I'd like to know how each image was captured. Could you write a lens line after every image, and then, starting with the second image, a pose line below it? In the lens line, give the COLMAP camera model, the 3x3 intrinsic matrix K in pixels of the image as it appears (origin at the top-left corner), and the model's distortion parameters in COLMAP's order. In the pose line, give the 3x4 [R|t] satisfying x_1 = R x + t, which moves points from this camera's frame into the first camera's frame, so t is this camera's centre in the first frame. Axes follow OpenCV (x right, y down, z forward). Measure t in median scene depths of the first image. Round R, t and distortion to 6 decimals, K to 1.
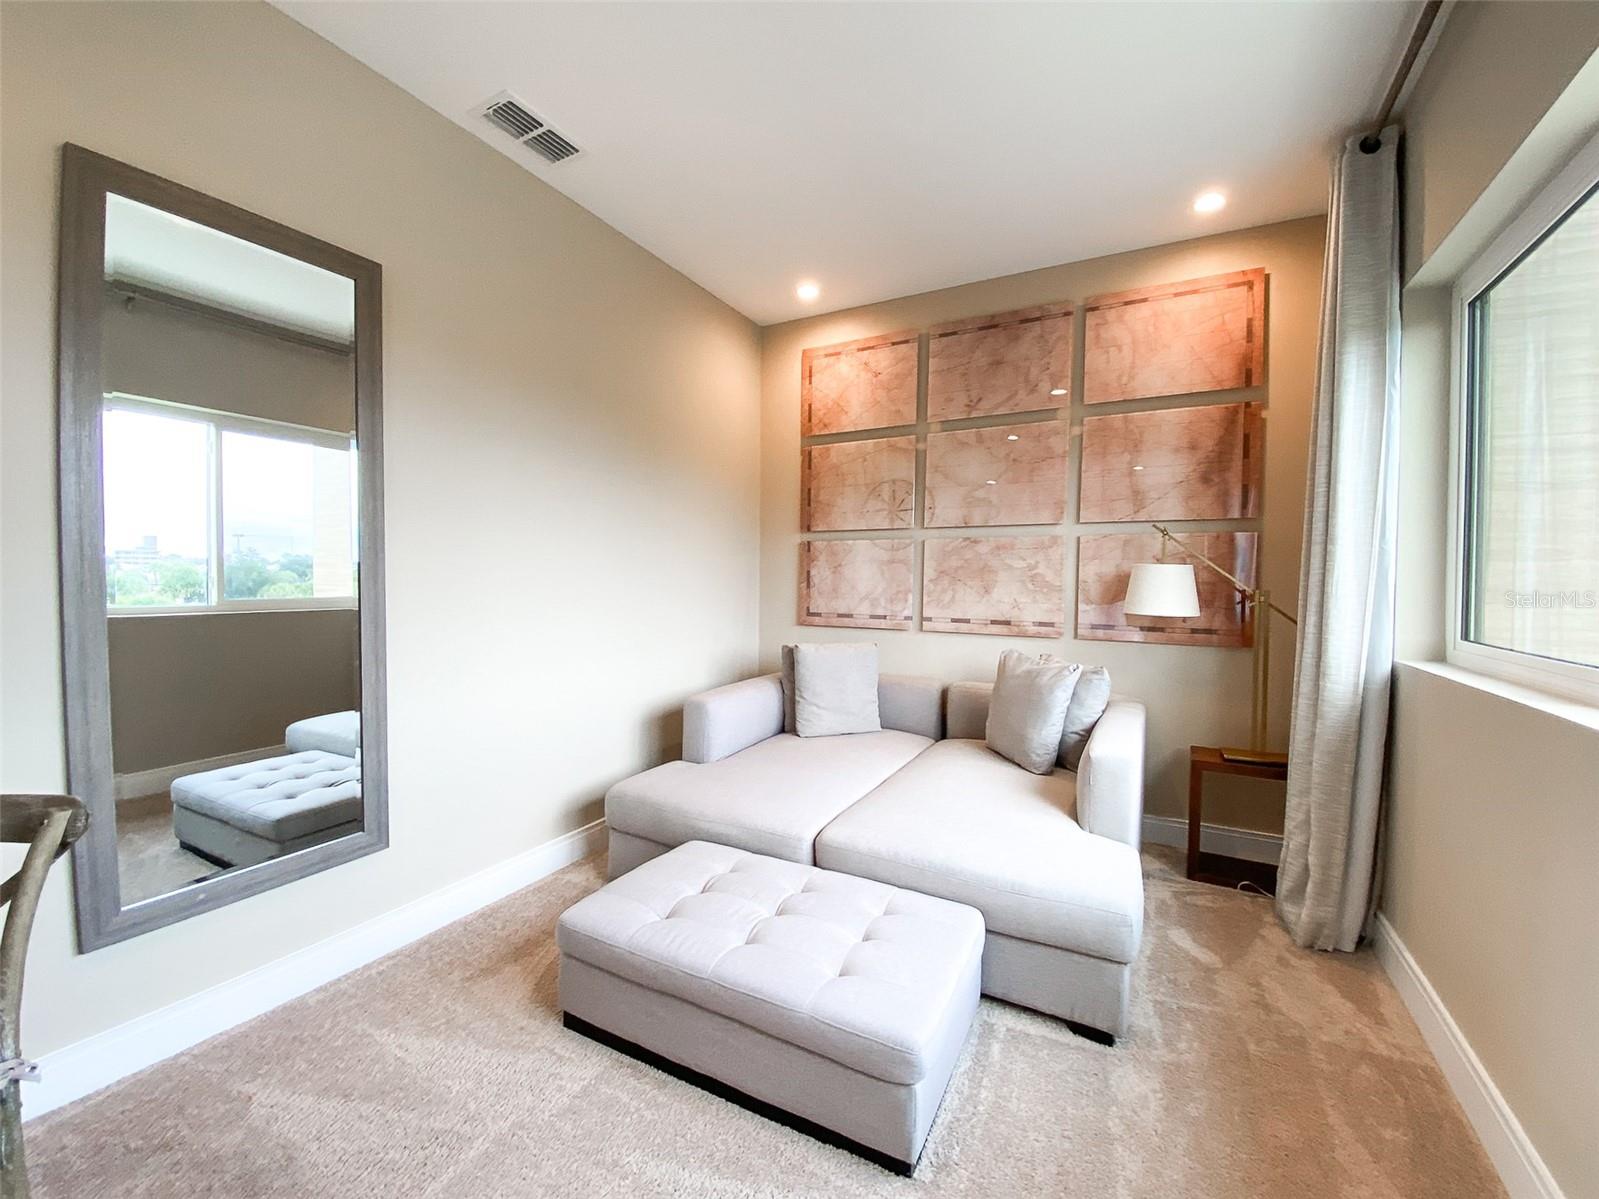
lens RADIAL K [[644.1, 0, 796.1], [0, 644.1, 602.6], [0, 0, 1]] dist [0.016089, -0.015965]
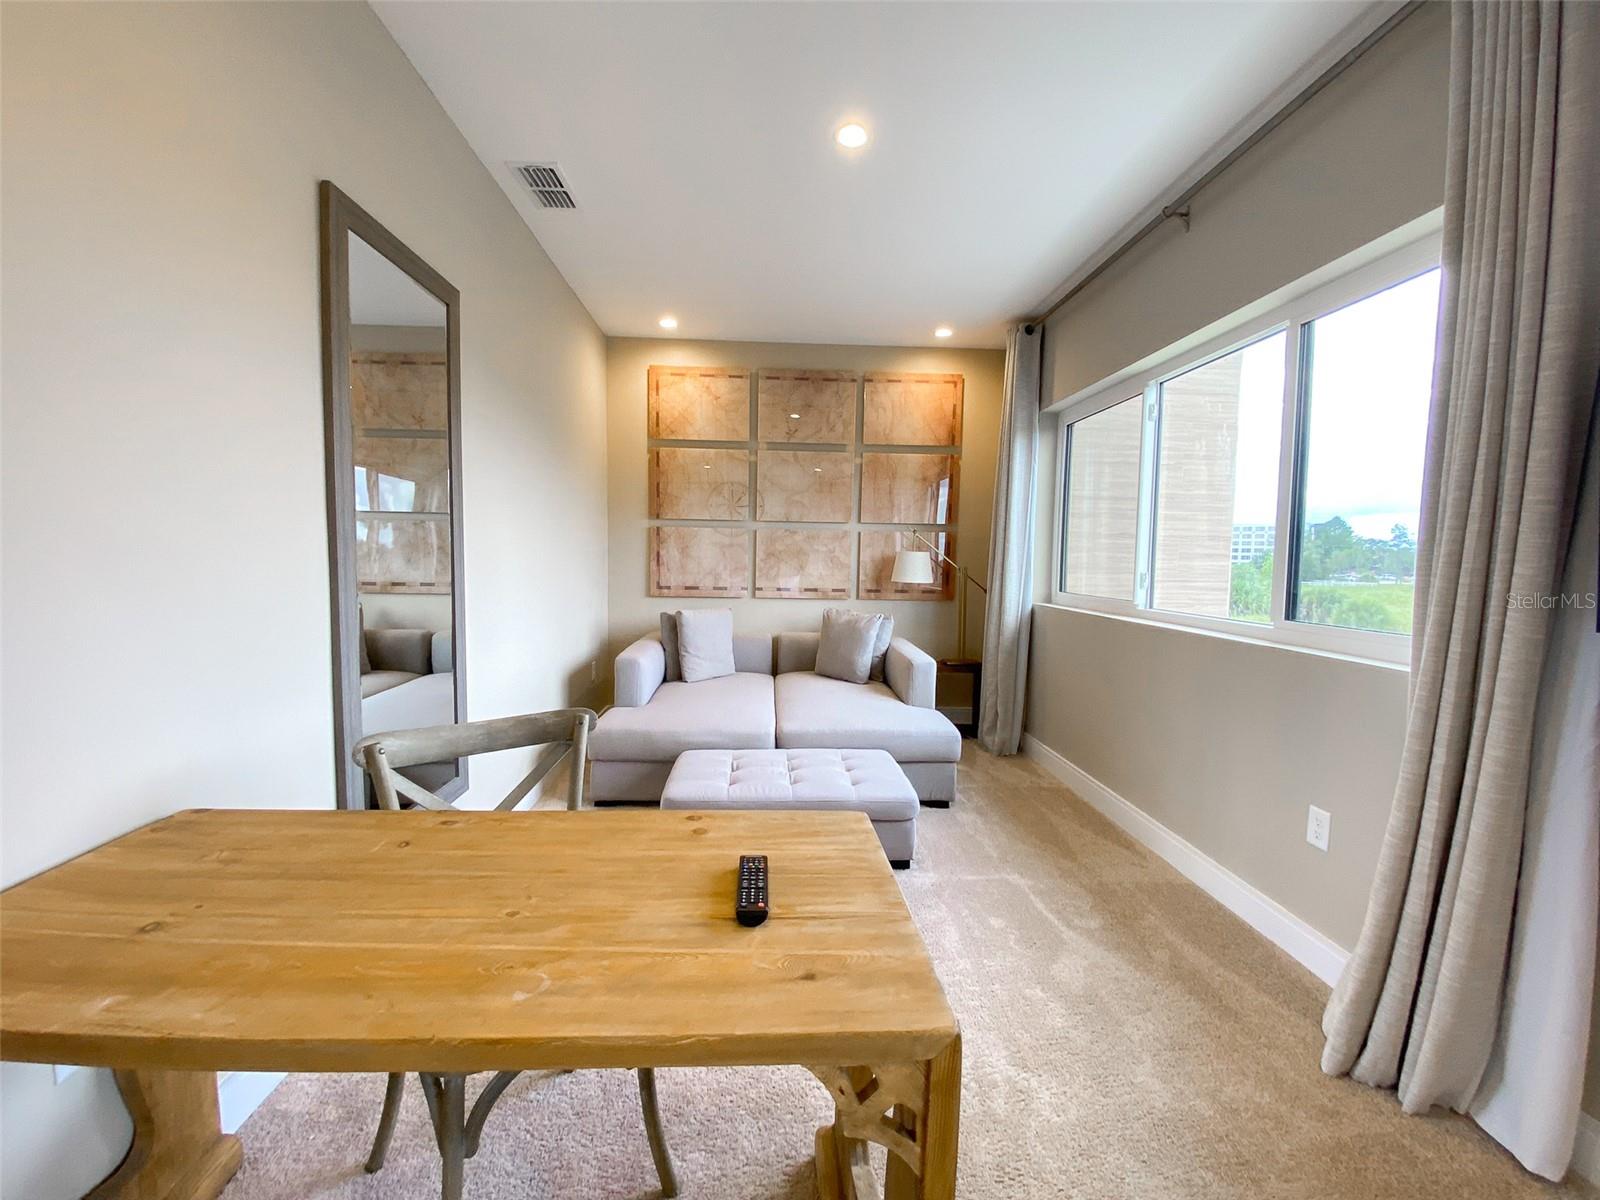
lens RADIAL K [[644.6, 0, 797.3], [0, 644.6, 596.6], [0, 0, 1]] dist [0.064500, -0.044352]
pose [[0.853515, -0.028802, 0.520271, -0.457245], [0.011222, 0.999256, 0.036910, -0.007057], [-0.520947, -0.025665, 0.853203, -0.205035]]
